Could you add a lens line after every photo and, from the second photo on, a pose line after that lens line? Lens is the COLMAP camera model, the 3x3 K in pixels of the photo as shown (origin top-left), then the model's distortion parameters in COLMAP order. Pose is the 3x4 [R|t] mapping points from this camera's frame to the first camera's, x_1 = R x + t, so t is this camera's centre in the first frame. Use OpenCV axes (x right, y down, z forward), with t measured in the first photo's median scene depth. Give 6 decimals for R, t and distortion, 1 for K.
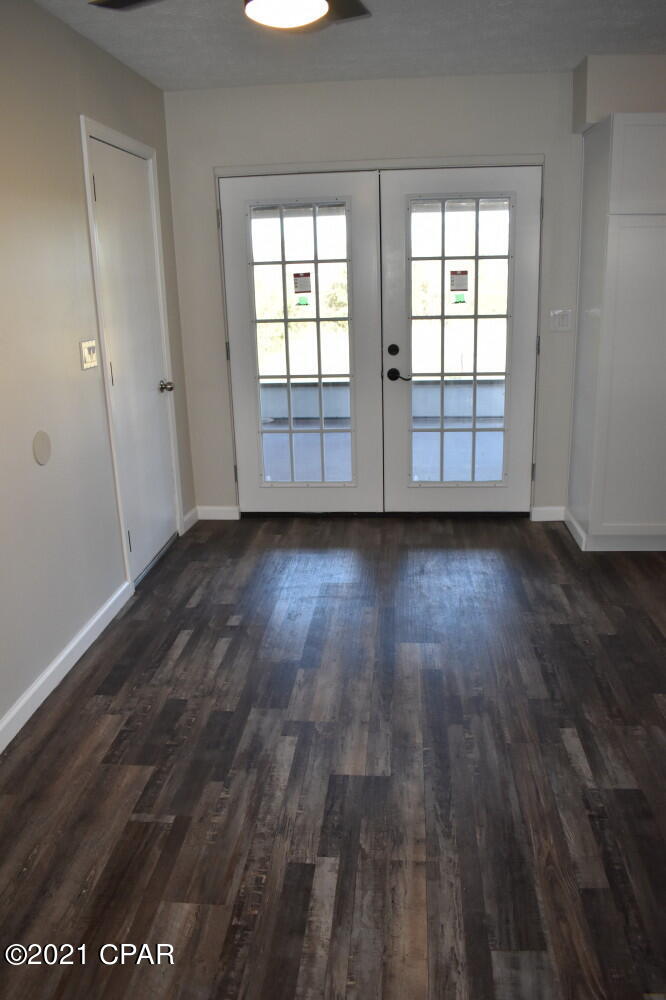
lens RADIAL K [[775.8, 0, 333.0], [0, 775.8, 500.0], [0, 0, 1]] dist [-0.106626, 0.025976]
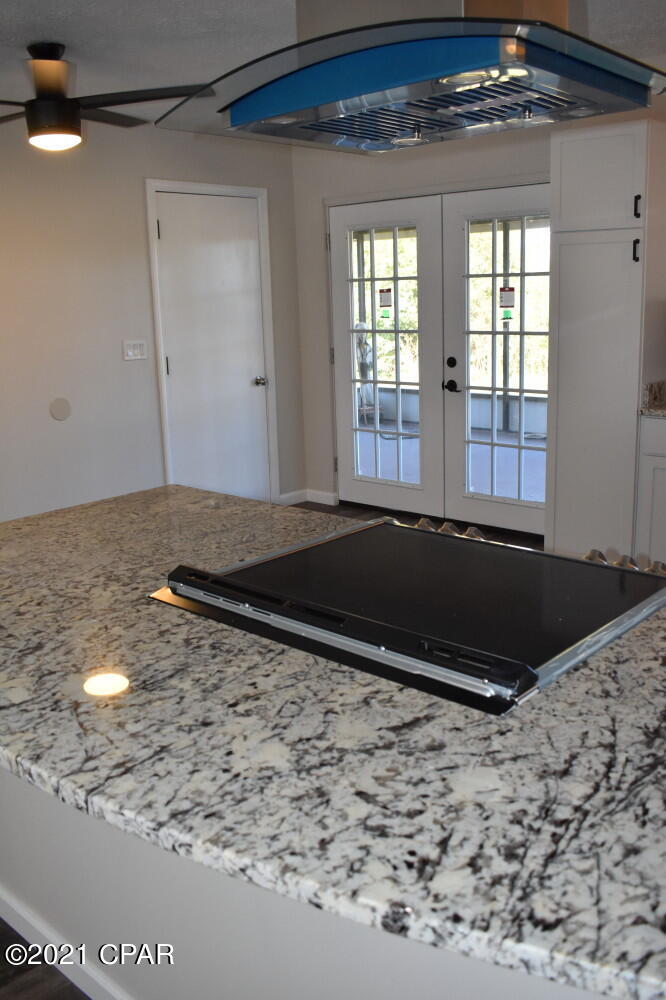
lens RADIAL K [[898.5, 0, 333.0], [0, 898.5, 500.0], [0, 0, 1]] dist [-0.097117, 0.003264]
pose [[0.798931, 0.141401, -0.584564, 0.683653], [-0.163100, 0.986484, 0.015711, -0.003151], [0.578885, 0.082791, 0.811196, -0.061816]]
